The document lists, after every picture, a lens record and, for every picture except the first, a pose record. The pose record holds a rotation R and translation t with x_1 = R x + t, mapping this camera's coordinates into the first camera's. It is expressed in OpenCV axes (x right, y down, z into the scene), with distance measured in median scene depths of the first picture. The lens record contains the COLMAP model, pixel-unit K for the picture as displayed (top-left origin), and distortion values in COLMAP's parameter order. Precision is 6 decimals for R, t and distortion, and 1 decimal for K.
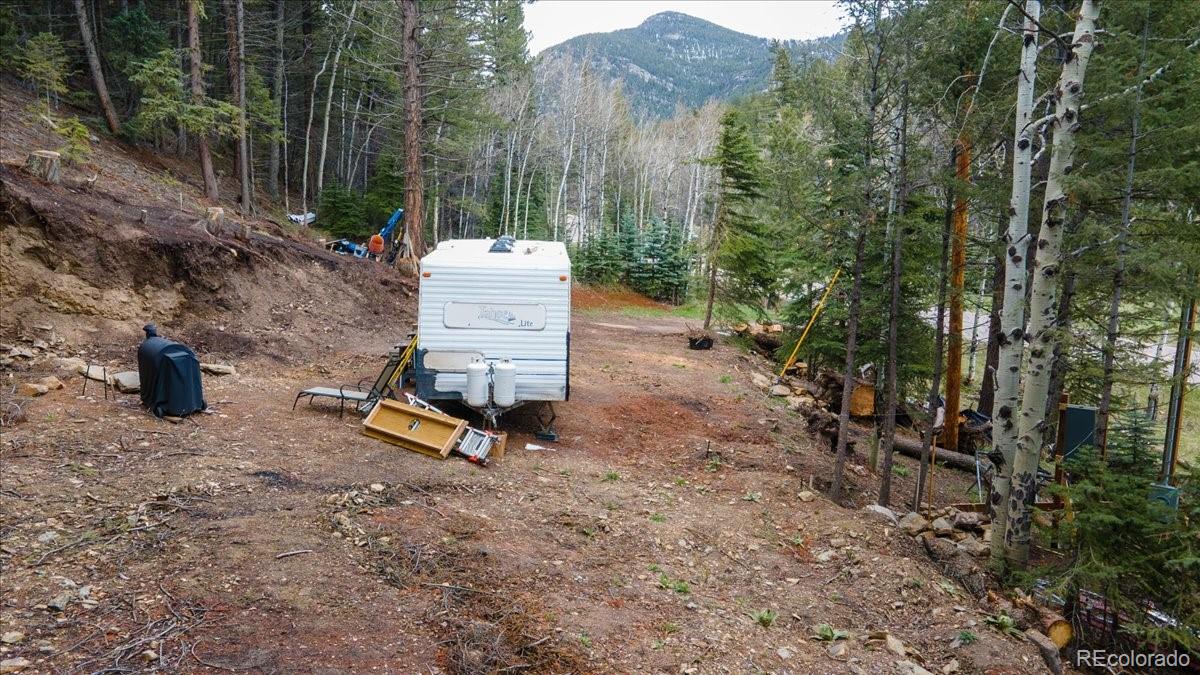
lens RADIAL K [[876.7, 0, 595.7], [0, 876.7, 339.1], [0, 0, 1]] dist [0.023441, 0.044092]
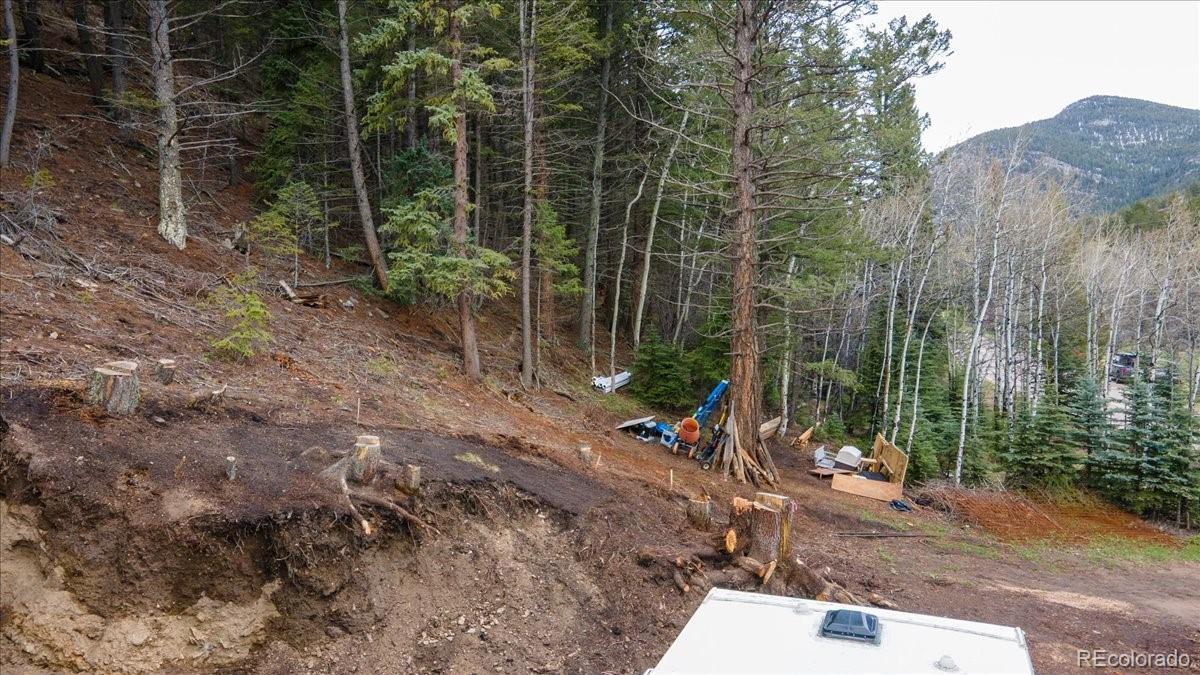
lens RADIAL K [[876.7, 0, 588.6], [0, 876.7, 332.4], [0, 0, 1]] dist [0.023441, 0.044092]
pose [[0.905749, -0.003131, -0.423803, -0.047192], [-0.051807, 0.991655, -0.118048, -0.197654], [0.420636, 0.128878, 0.898029, 0.643806]]
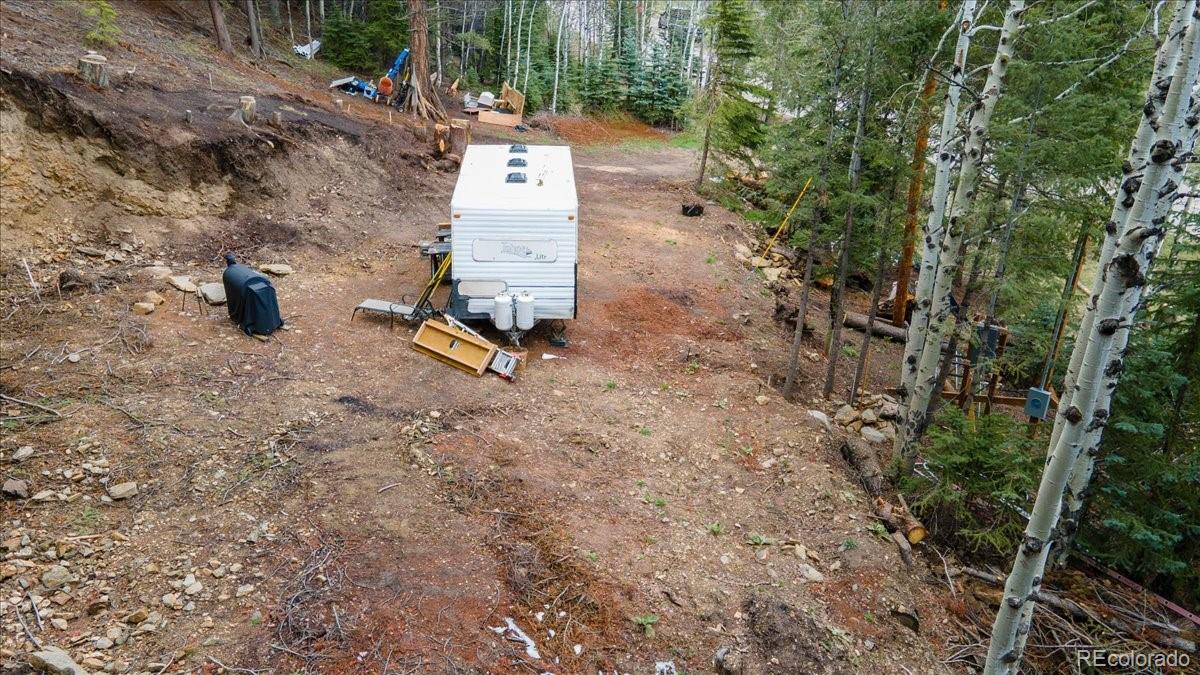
lens RADIAL K [[876.7, 0, 594.4], [0, 876.7, 340.8], [0, 0, 1]] dist [0.023441, 0.044092]
pose [[0.999999, -0.000023, -0.001243, -0.003332], [0.000350, 0.964489, 0.264123, -0.184505], [0.001193, -0.264123, 0.964488, -0.160888]]
